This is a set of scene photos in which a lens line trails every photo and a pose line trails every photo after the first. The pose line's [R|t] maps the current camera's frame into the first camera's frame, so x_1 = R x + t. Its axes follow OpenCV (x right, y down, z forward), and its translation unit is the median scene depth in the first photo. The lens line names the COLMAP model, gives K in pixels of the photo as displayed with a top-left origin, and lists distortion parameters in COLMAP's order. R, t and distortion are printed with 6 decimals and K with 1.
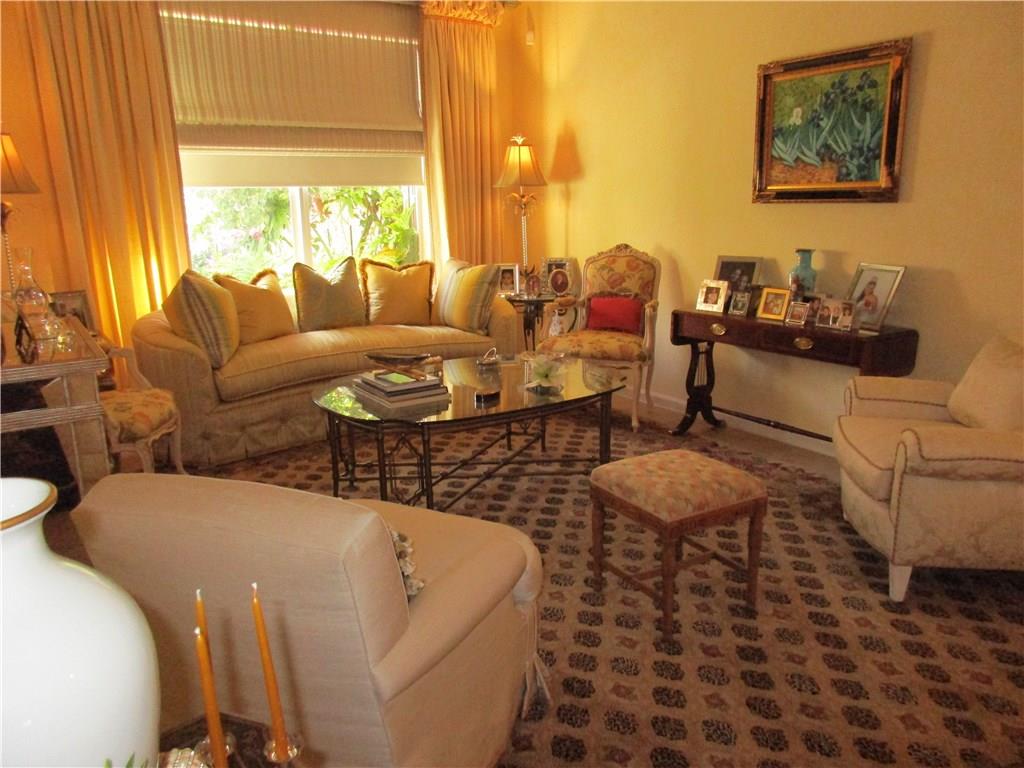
lens RADIAL K [[763.2, 0, 513.1], [0, 763.2, 384.0], [0, 0, 1]] dist [0.002530, -0.002809]
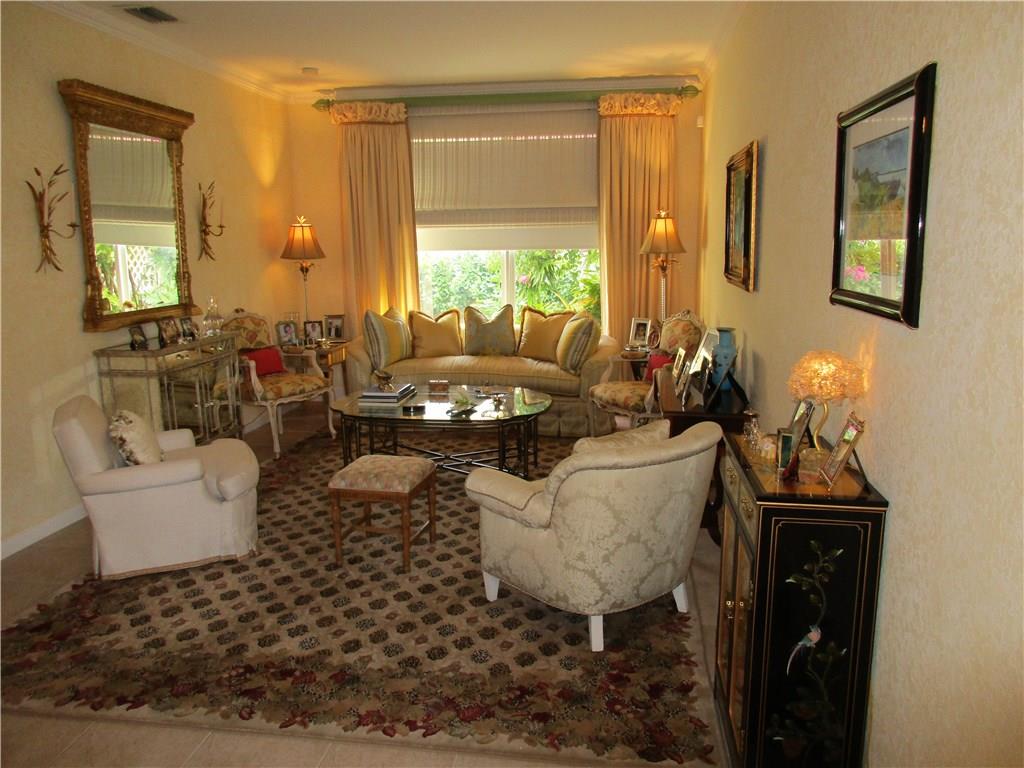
lens RADIAL K [[763.2, 0, 511.0], [0, 763.2, 385.1], [0, 0, 1]] dist [0.002530, -0.002809]
pose [[0.739193, 0.137299, -0.659350, 0.706606], [-0.159946, 0.986779, 0.026167, -0.062969], [0.654225, 0.086118, 0.751381, 0.005035]]
